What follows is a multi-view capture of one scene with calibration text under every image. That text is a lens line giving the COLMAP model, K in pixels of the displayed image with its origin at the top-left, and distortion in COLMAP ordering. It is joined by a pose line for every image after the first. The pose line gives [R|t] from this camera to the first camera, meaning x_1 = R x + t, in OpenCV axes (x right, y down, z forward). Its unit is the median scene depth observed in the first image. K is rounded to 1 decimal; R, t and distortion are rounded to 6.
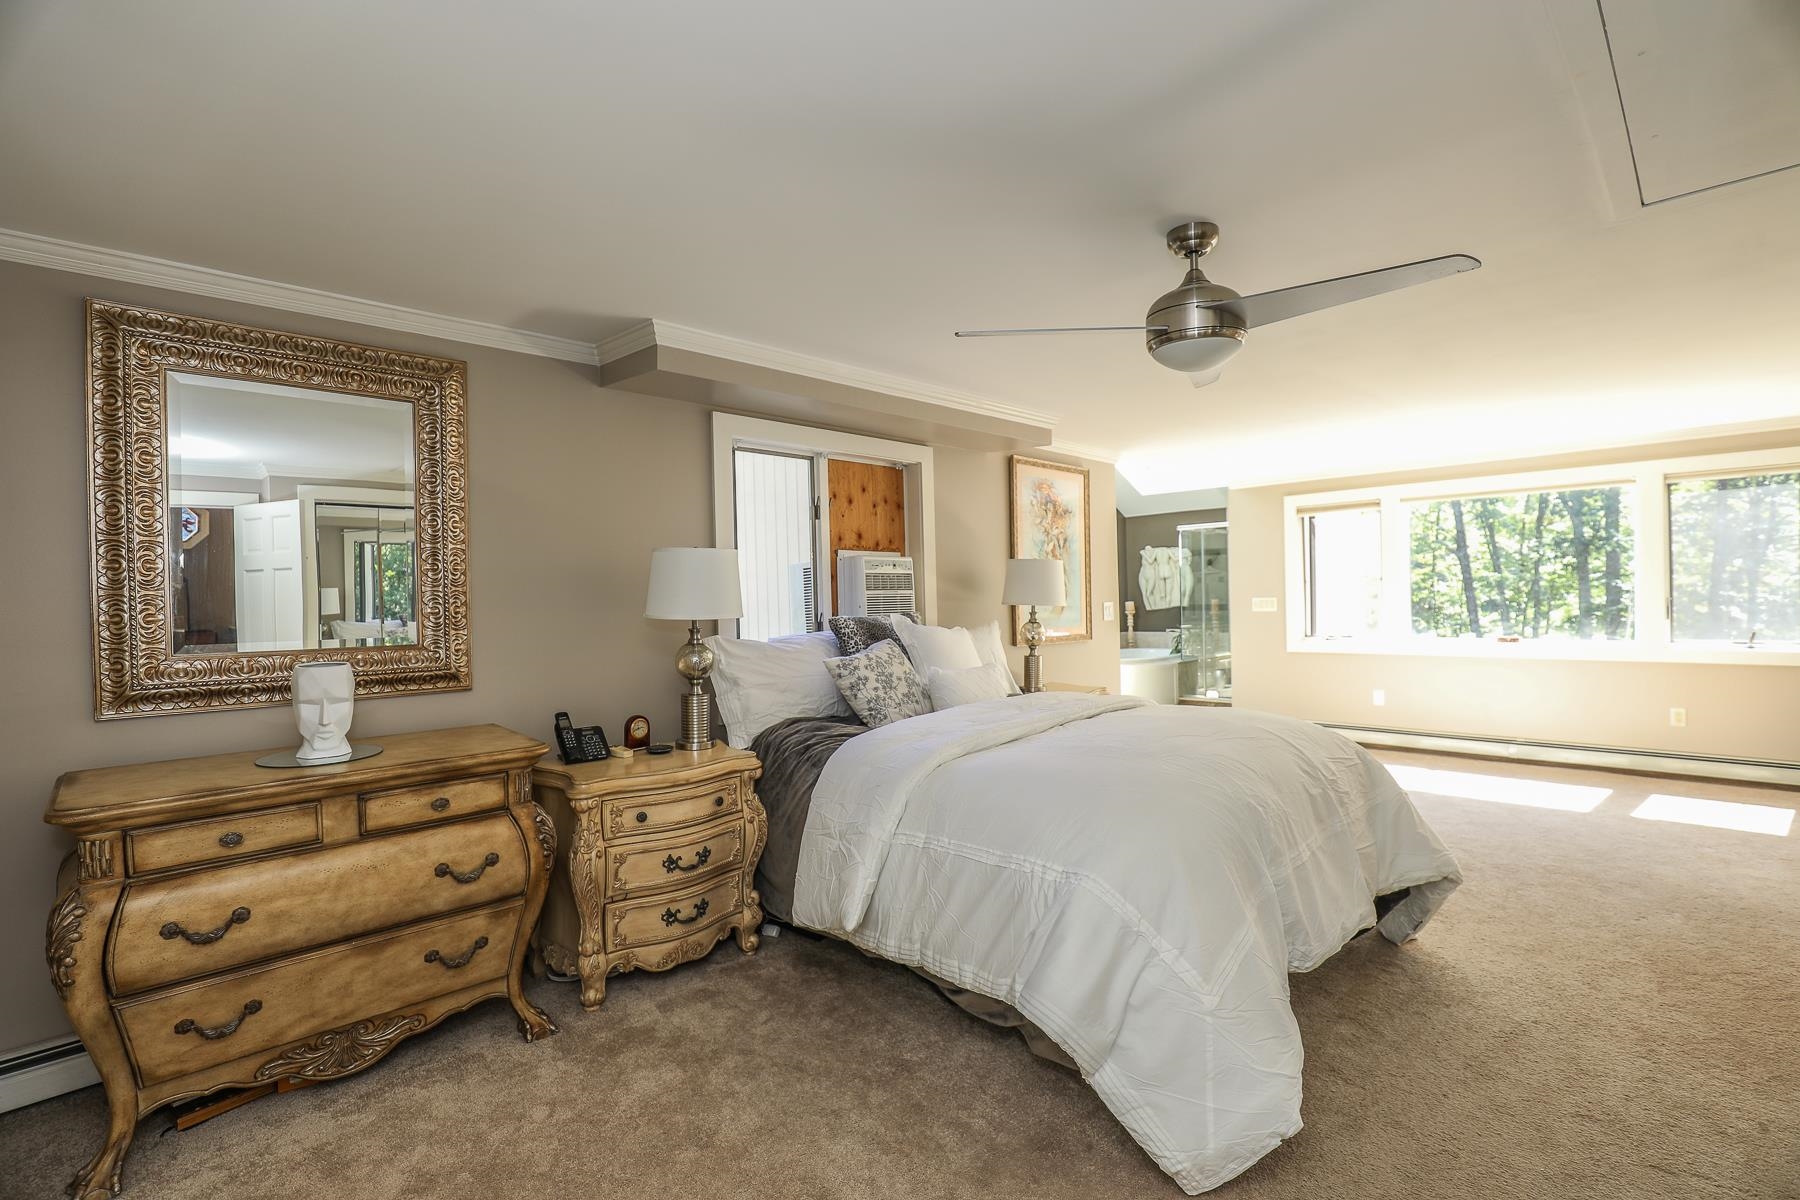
lens RADIAL K [[833.8, 0, 916.3], [0, 833.8, 613.8], [0, 0, 1]] dist [-0.036955, 0.008197]
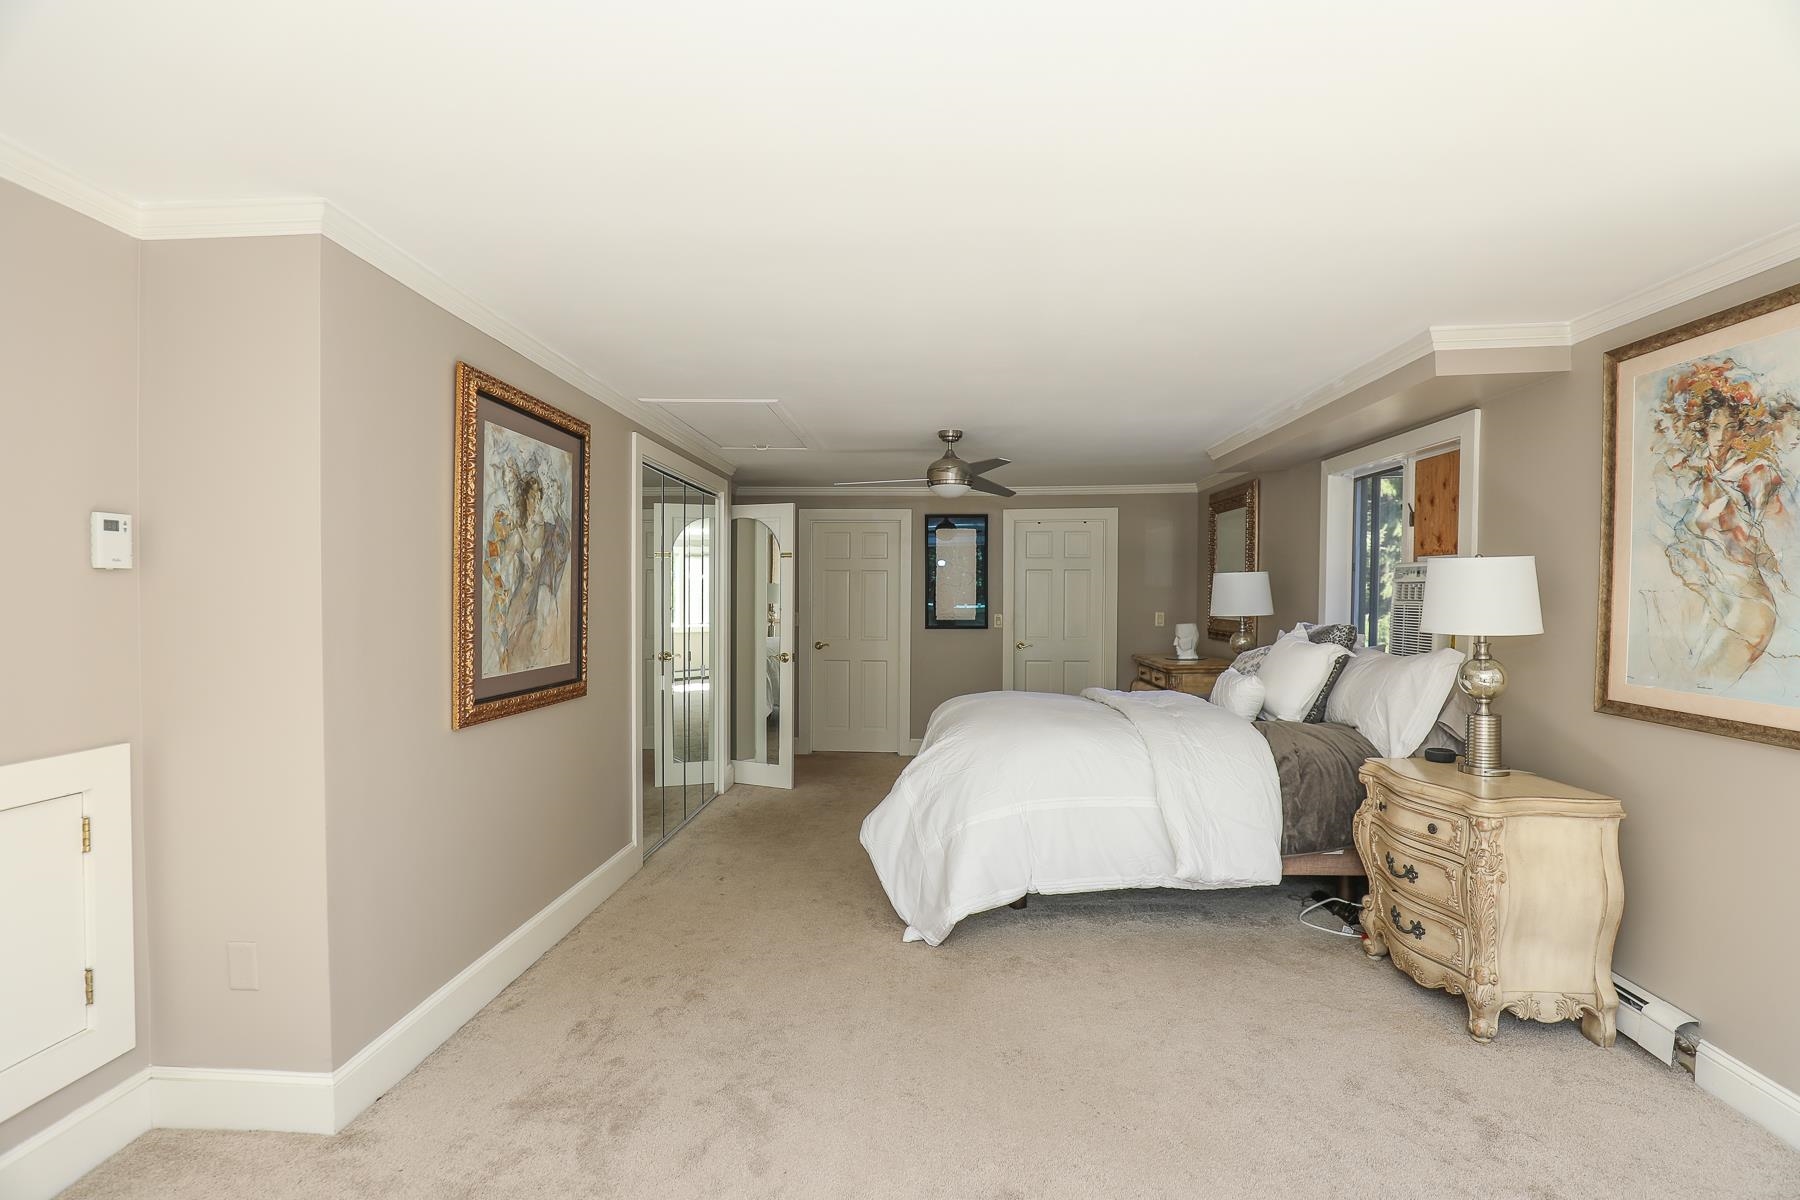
lens RADIAL K [[857.1, 0, 901.9], [0, 857.1, 610.7], [0, 0, 1]] dist [-0.022301, 0.000905]
pose [[-0.745481, 0.029219, -0.665886, 1.112409], [-0.004314, 0.998806, 0.048656, -0.068522], [0.666512, 0.039145, -0.744465, 1.510228]]
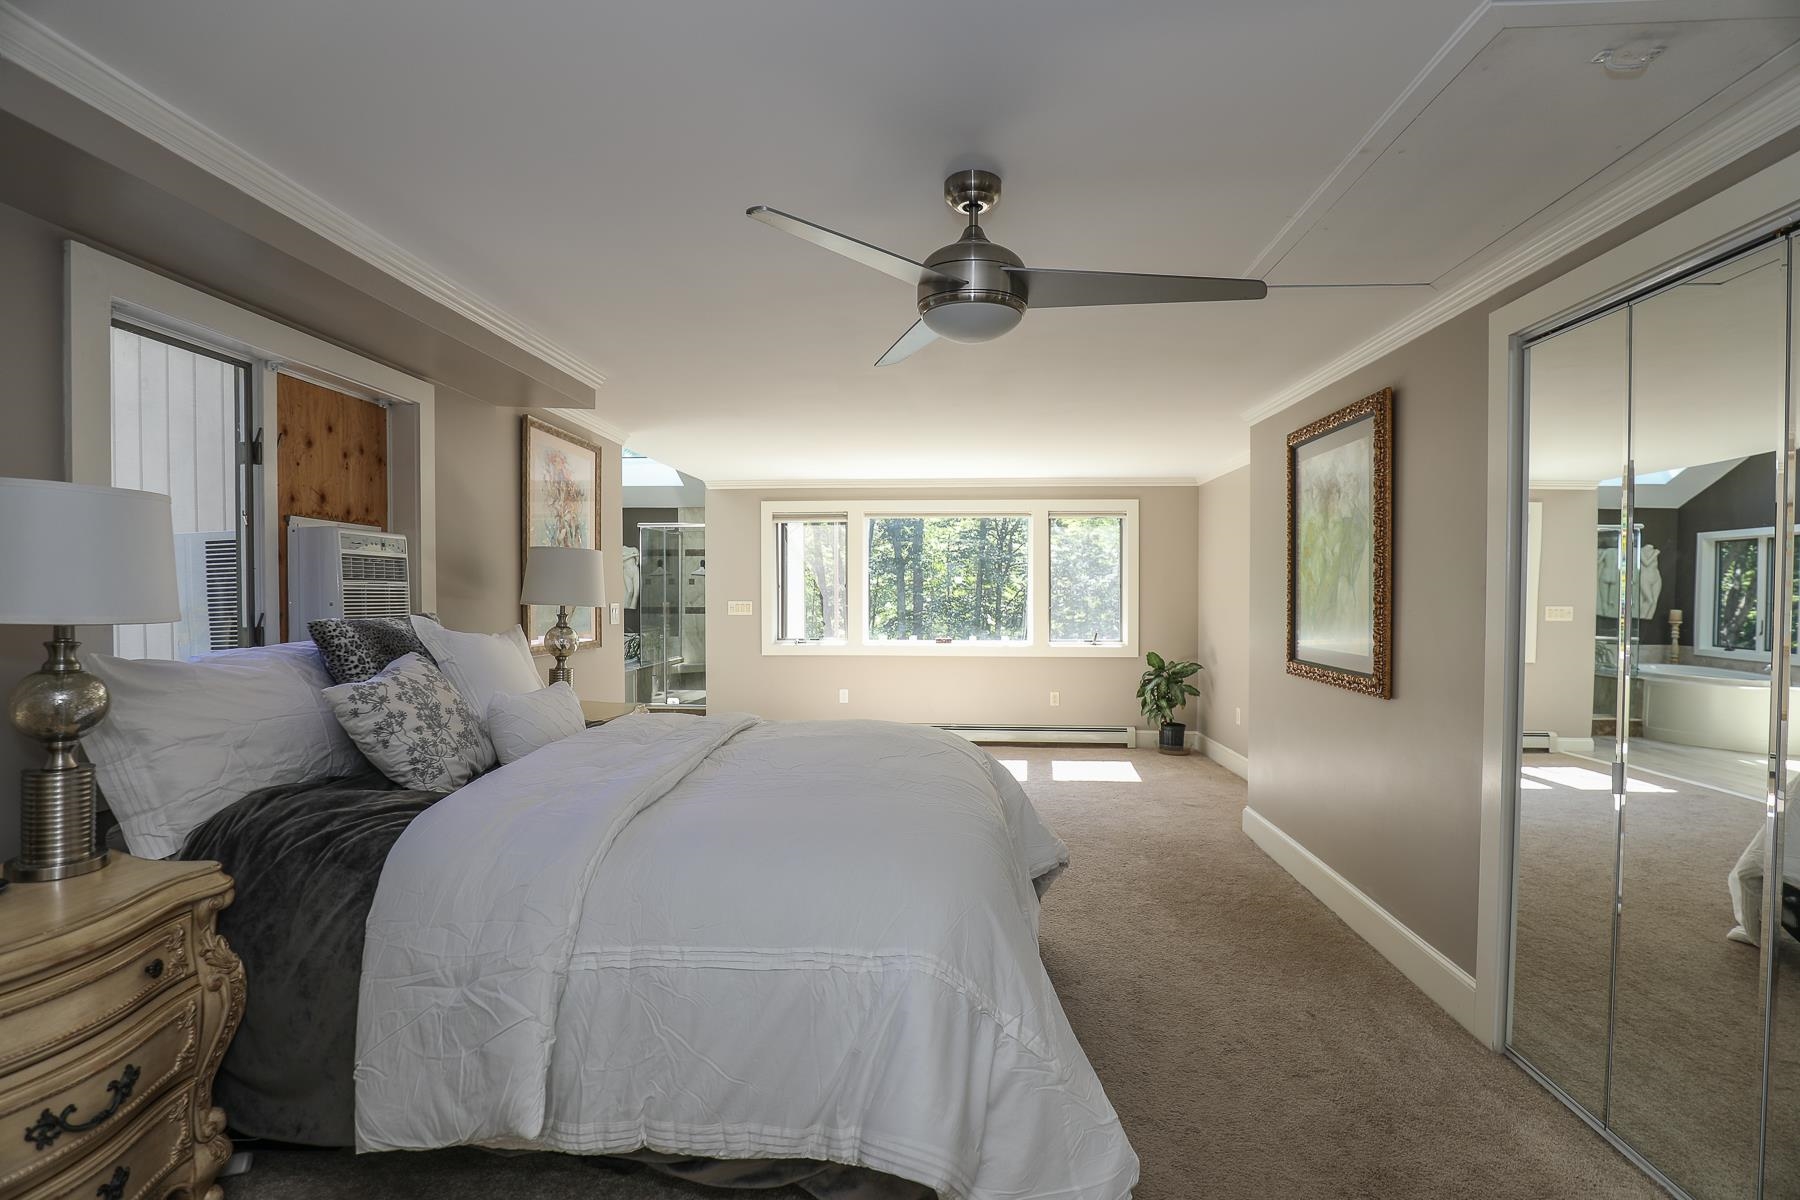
lens RADIAL K [[833.8, 0, 916.3], [0, 833.8, 613.8], [0, 0, 1]] dist [-0.036955, 0.008197]
pose [[0.747650, 0.008461, 0.664040, -0.171796], [-0.006317, 0.999964, -0.005628, -0.000015], [-0.664063, 0.000013, 0.747676, 0.232117]]
